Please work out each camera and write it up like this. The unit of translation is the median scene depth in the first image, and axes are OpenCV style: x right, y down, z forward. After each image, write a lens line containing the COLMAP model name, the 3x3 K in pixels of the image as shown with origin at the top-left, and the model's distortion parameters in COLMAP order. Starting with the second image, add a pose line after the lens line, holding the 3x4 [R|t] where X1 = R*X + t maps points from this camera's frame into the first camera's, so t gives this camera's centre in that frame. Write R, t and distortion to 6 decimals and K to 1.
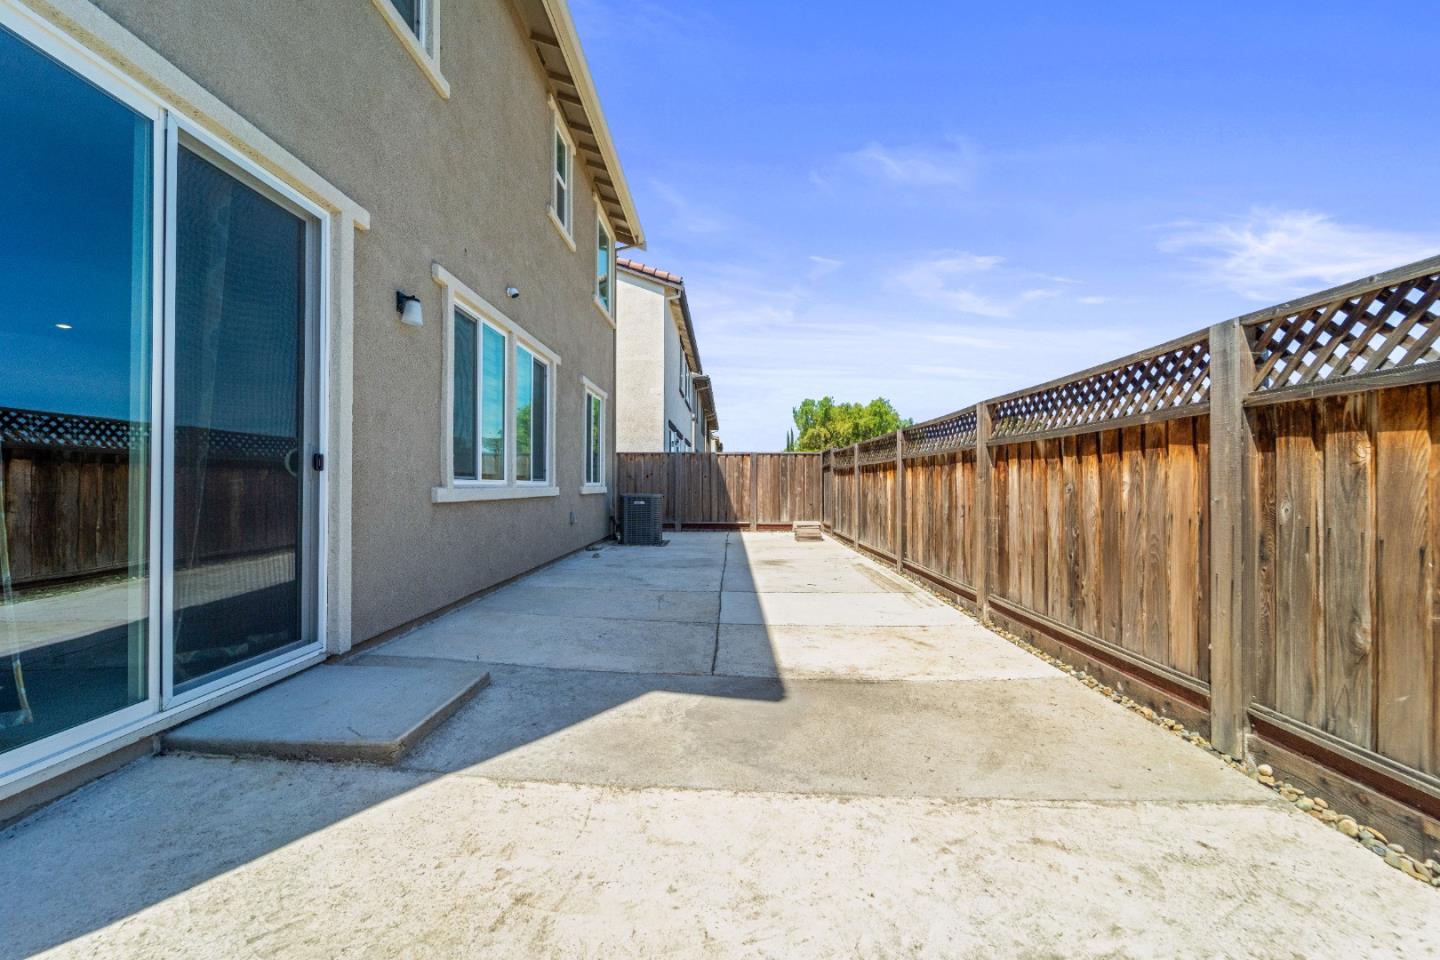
lens RADIAL K [[586.2, 0, 720.7], [0, 586.2, 483.4], [0, 0, 1]] dist [-0.000997, -0.001246]
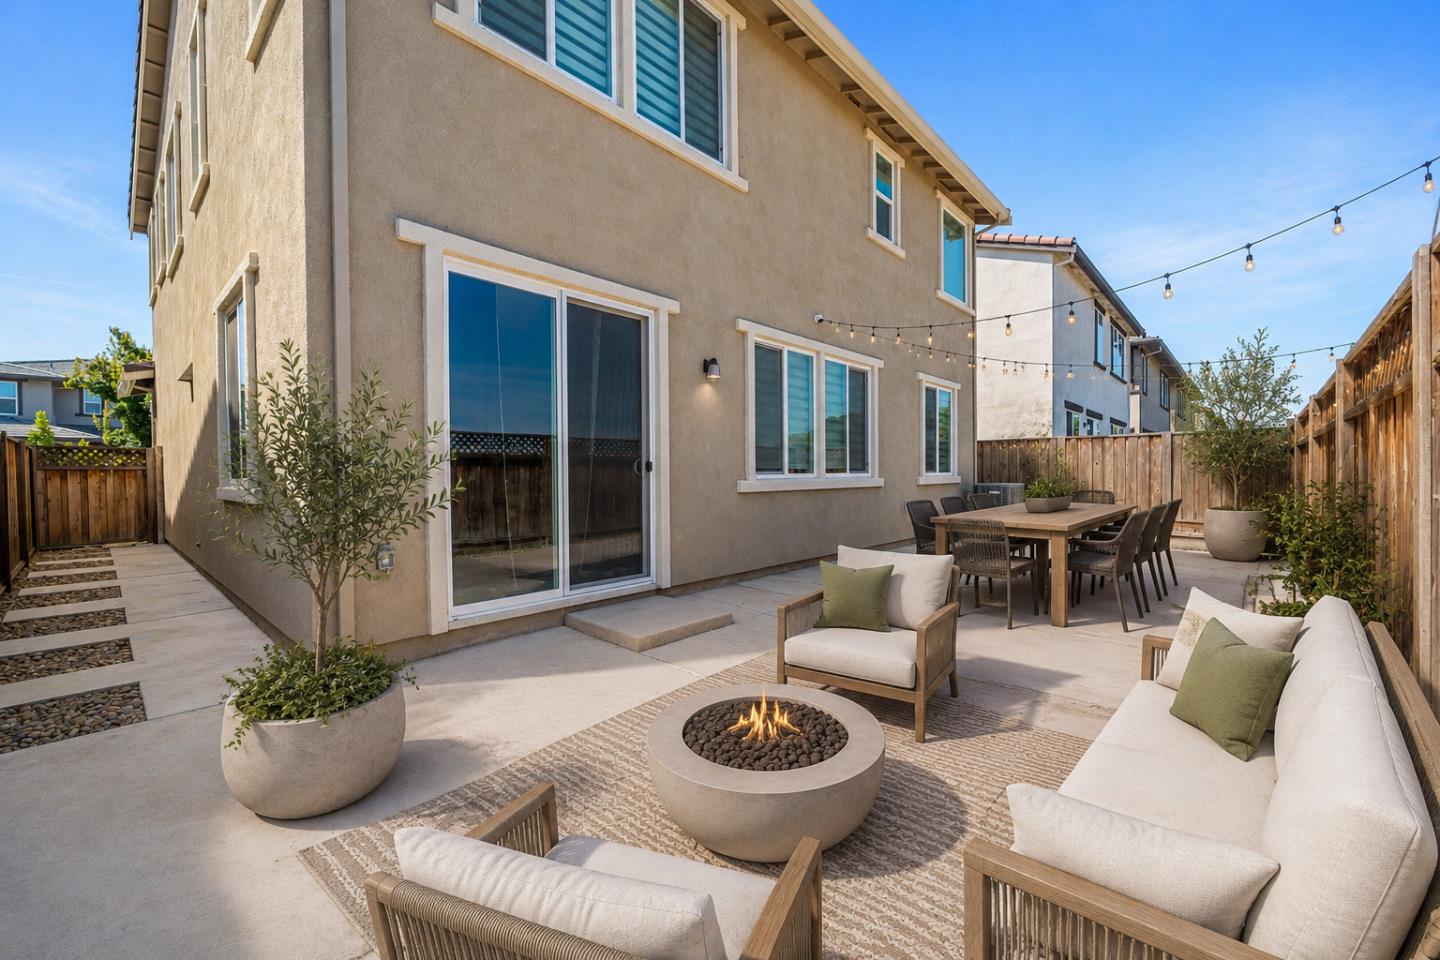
lens RADIAL K [[586.2, 0, 715.5], [0, 586.2, 481.4], [0, 0, 1]] dist [-0.000997, -0.001246]
pose [[0.739611, -0.005928, -0.673008, 0.242362], [0.016281, 0.999826, 0.009086, -0.003177], [0.672837, -0.017677, 0.739579, -0.034220]]
